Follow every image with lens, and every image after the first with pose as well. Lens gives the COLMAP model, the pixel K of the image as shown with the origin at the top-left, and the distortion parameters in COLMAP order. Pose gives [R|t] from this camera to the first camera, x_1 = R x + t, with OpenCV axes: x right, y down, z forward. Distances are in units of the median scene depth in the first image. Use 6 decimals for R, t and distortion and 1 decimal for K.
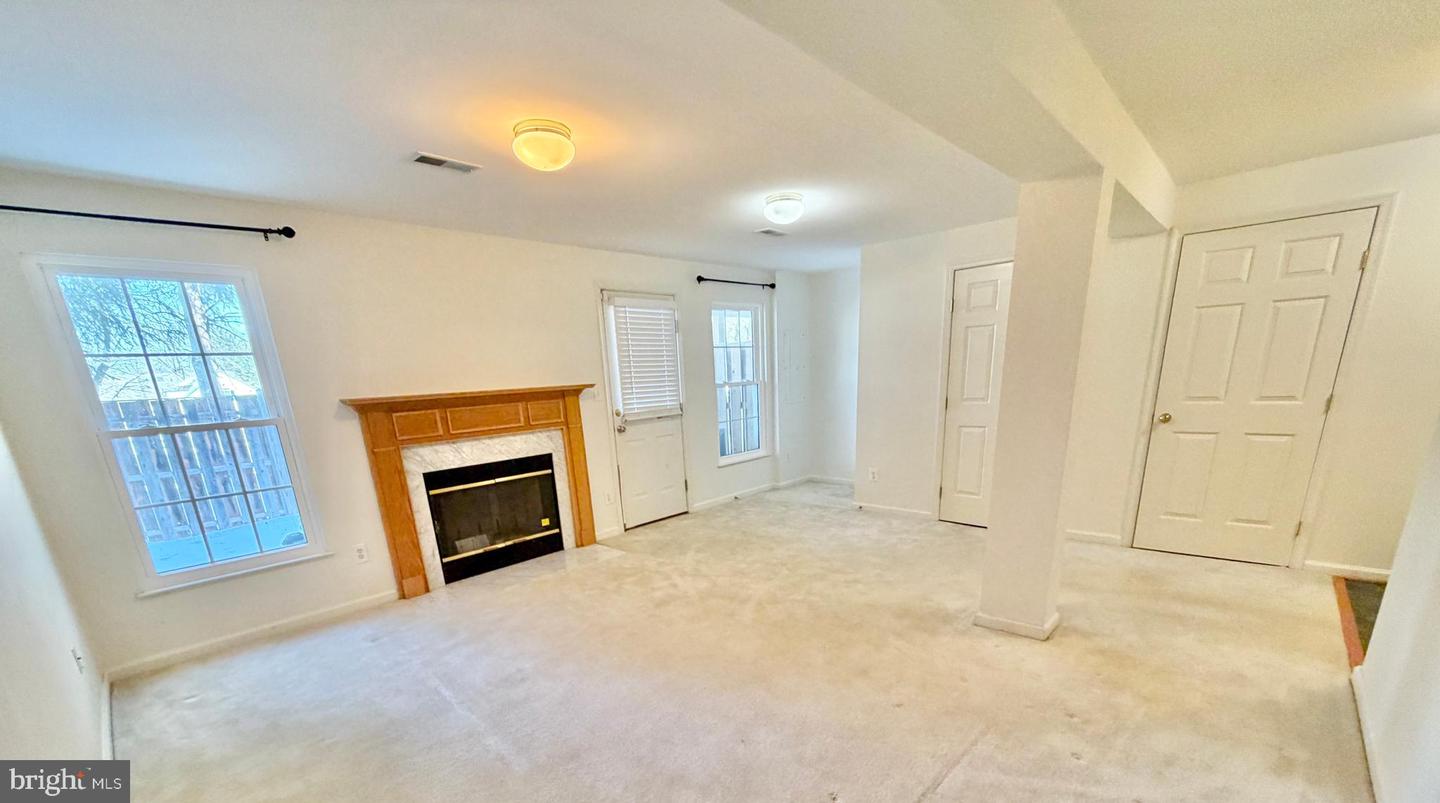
lens RADIAL K [[567.4, 0, 708.6], [0, 567.4, 540.0], [0, 0, 1]] dist [0.000088, -0.000138]
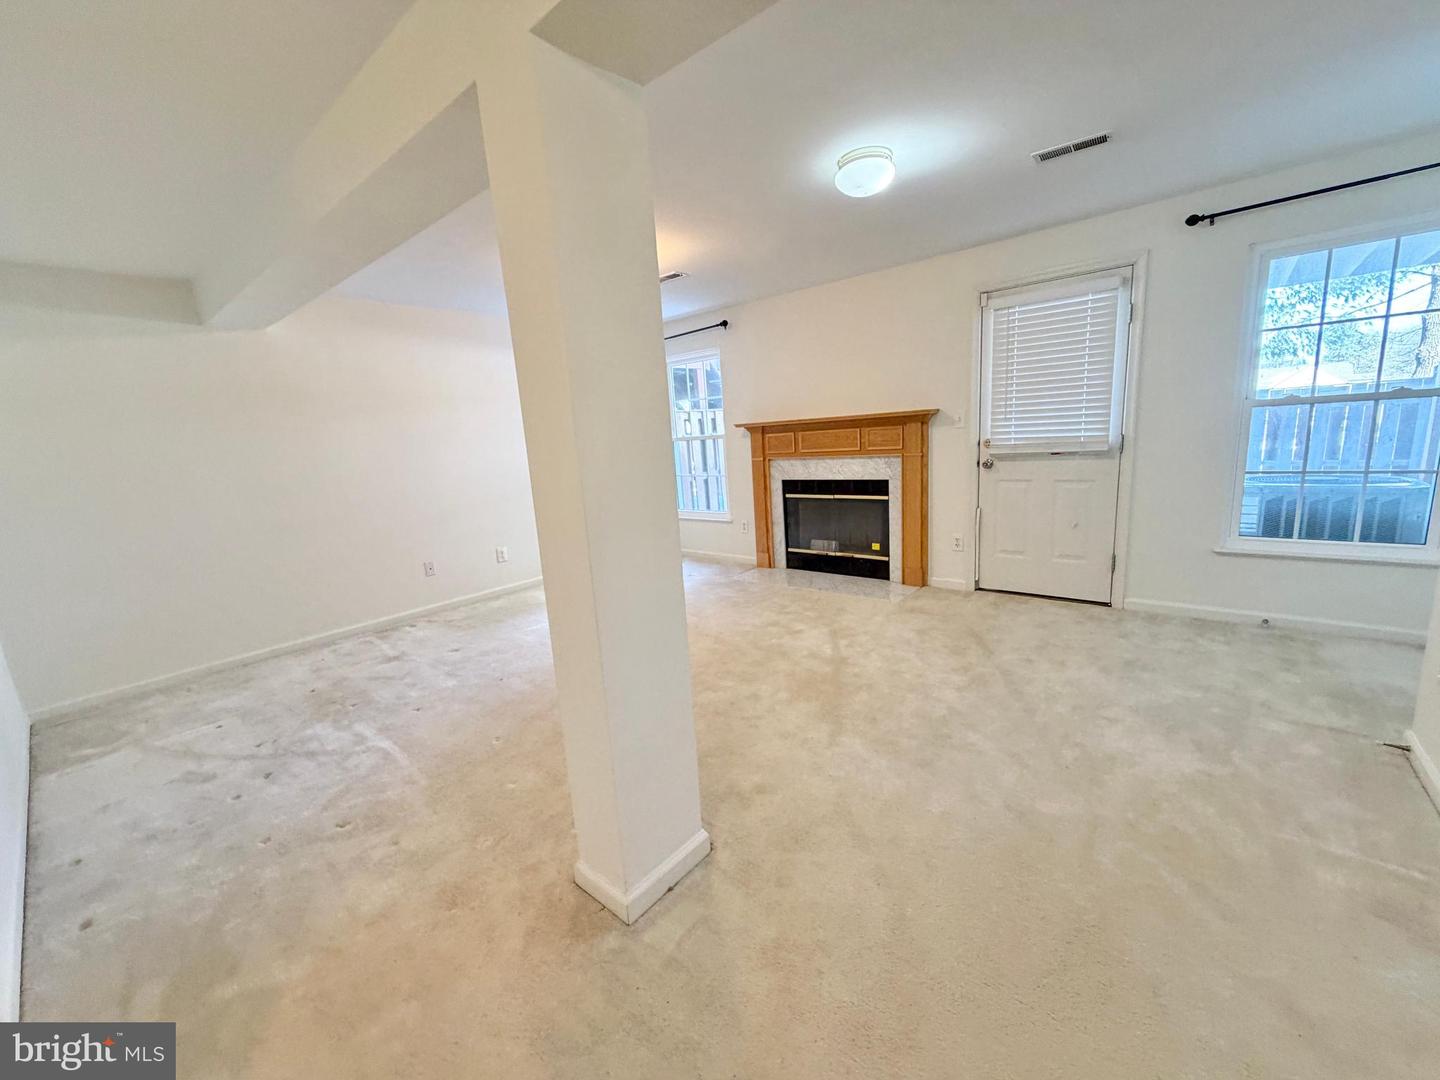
lens RADIAL K [[572.4, 0, 722.2], [0, 572.4, 537.0], [0, 0, 1]] dist [-0.001629, 0.000736]
pose [[0.067895, 0.225397, -0.971898, 0.677566], [-0.223294, 0.952868, 0.205385, -0.195891], [0.972384, 0.203074, 0.115025, 0.621160]]
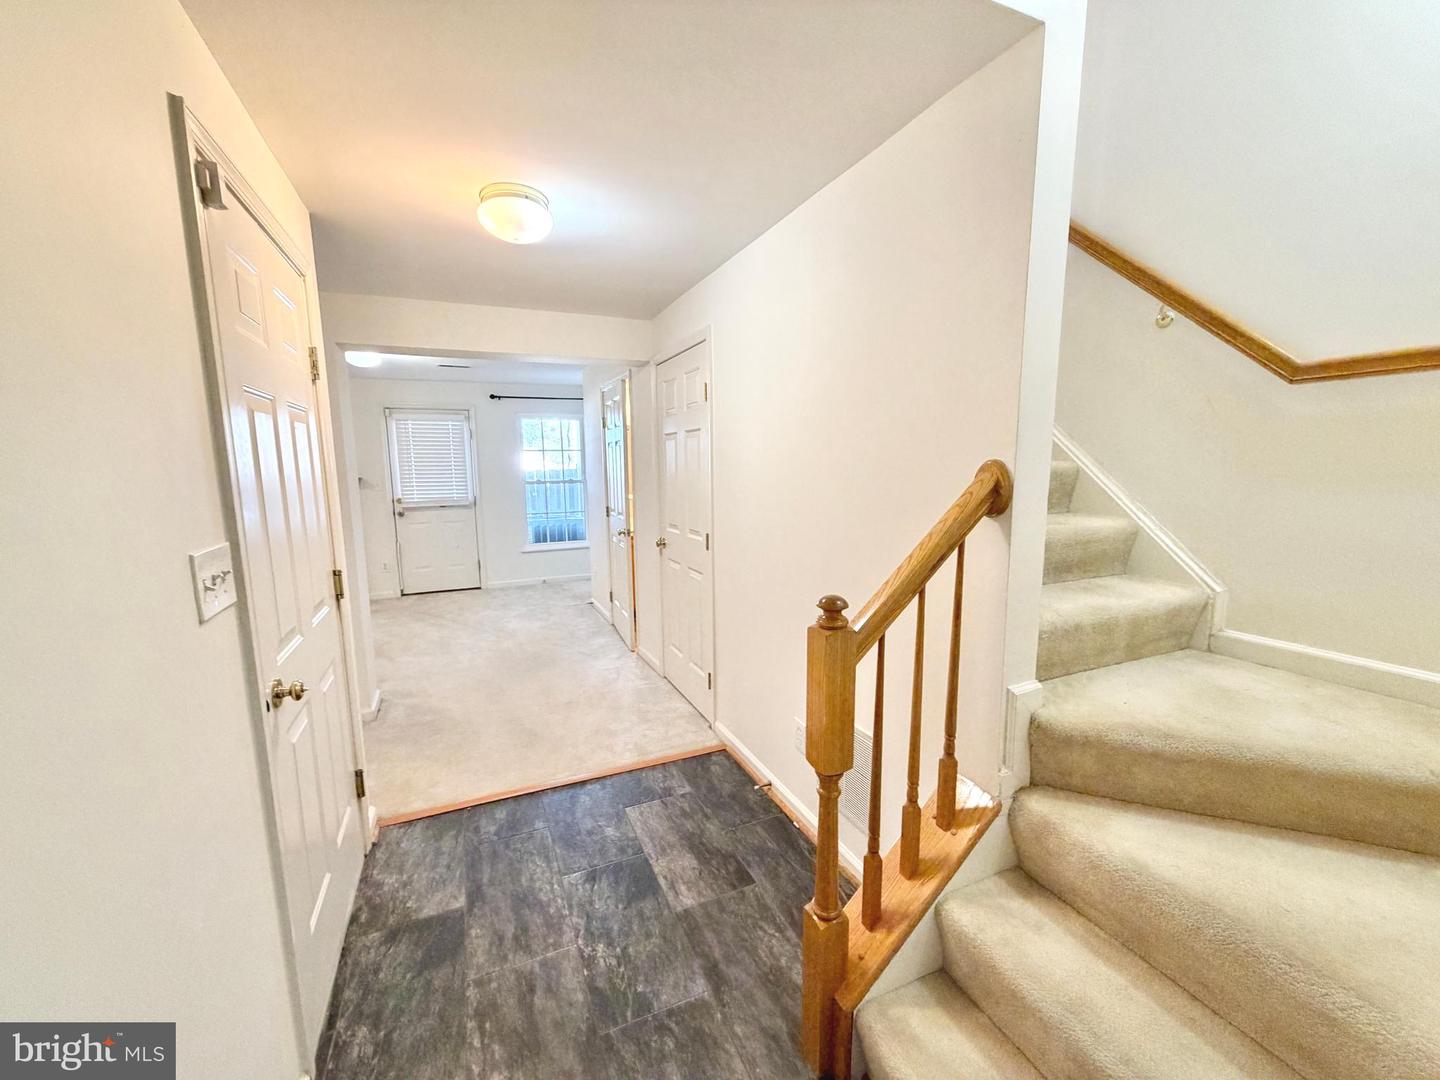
lens RADIAL K [[572.4, 0, 710.2], [0, 572.4, 547.0], [0, 0, 1]] dist [-0.001629, 0.000736]
pose [[0.922424, 0.090285, -0.375476, 1.043460], [-0.137645, 0.985295, -0.101233, -0.097458], [0.360815, 0.145062, 0.921287, 0.104127]]
